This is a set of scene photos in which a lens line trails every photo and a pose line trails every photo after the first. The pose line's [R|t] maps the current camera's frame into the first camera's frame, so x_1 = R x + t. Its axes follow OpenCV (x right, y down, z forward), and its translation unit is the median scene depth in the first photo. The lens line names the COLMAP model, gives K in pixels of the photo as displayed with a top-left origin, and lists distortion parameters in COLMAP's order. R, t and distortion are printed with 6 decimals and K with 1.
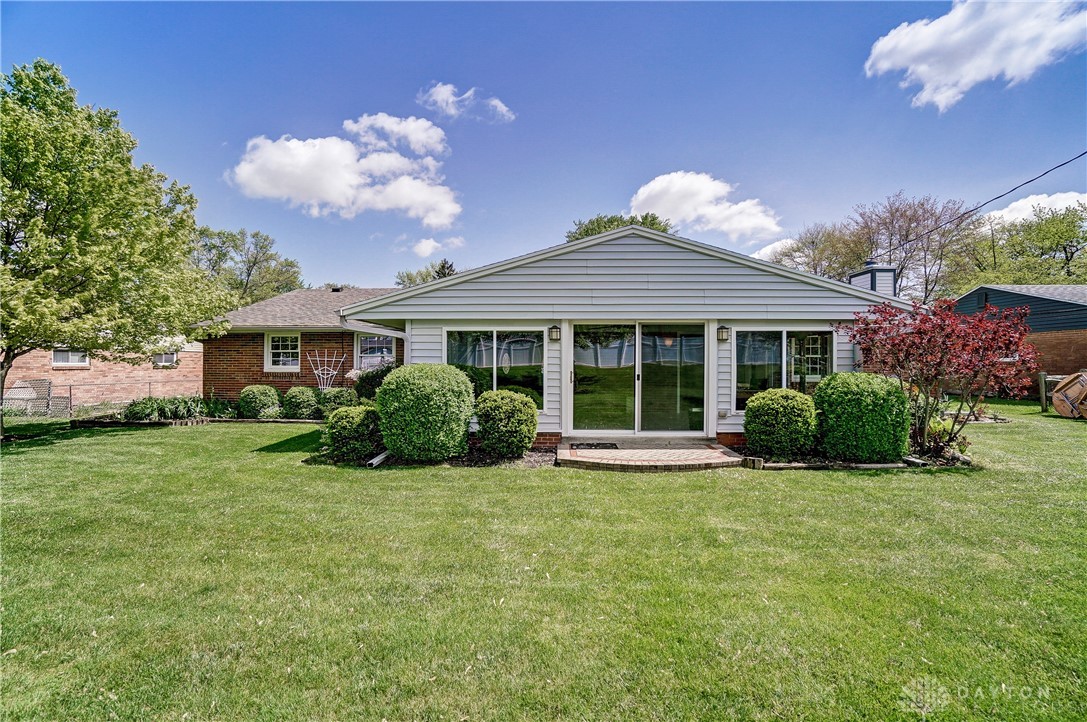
lens RADIAL K [[482.9, 0, 539.4], [0, 482.9, 362.7], [0, 0, 1]] dist [-0.064132, 0.022885]
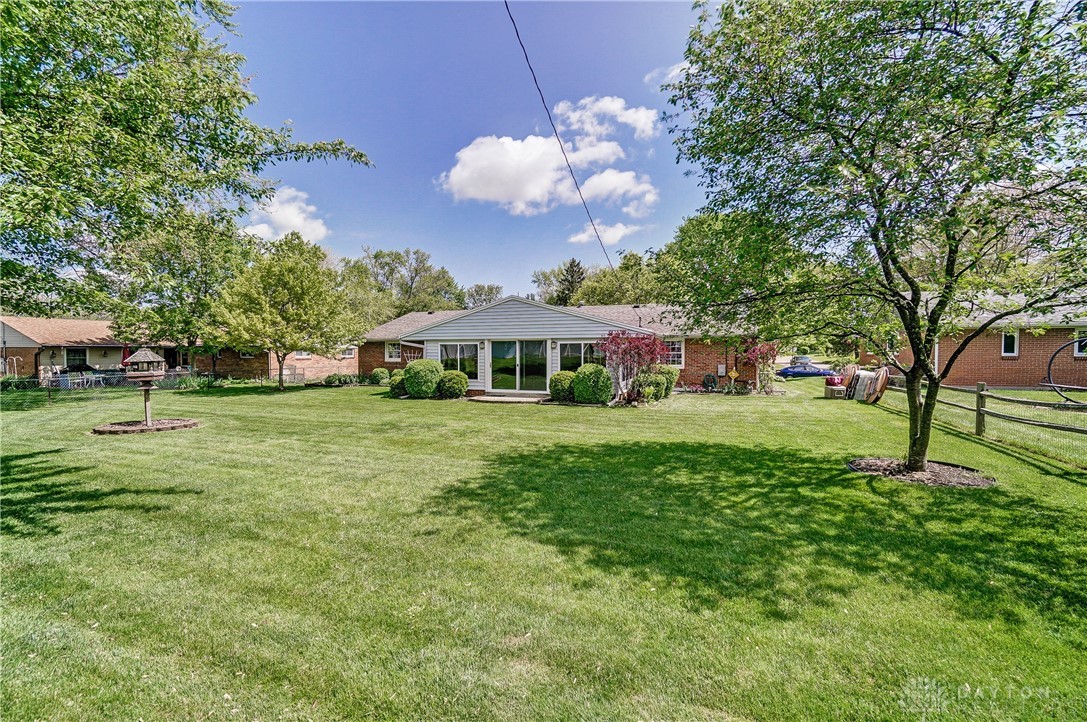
lens RADIAL K [[482.9, 0, 539.4], [0, 482.9, 362.7], [0, 0, 1]] dist [-0.064132, 0.022885]
pose [[0.948864, 0.004801, -0.315649, 0.800551], [0.003354, 0.999675, 0.025288, -0.029470], [0.315667, -0.025054, 0.948539, -0.835177]]
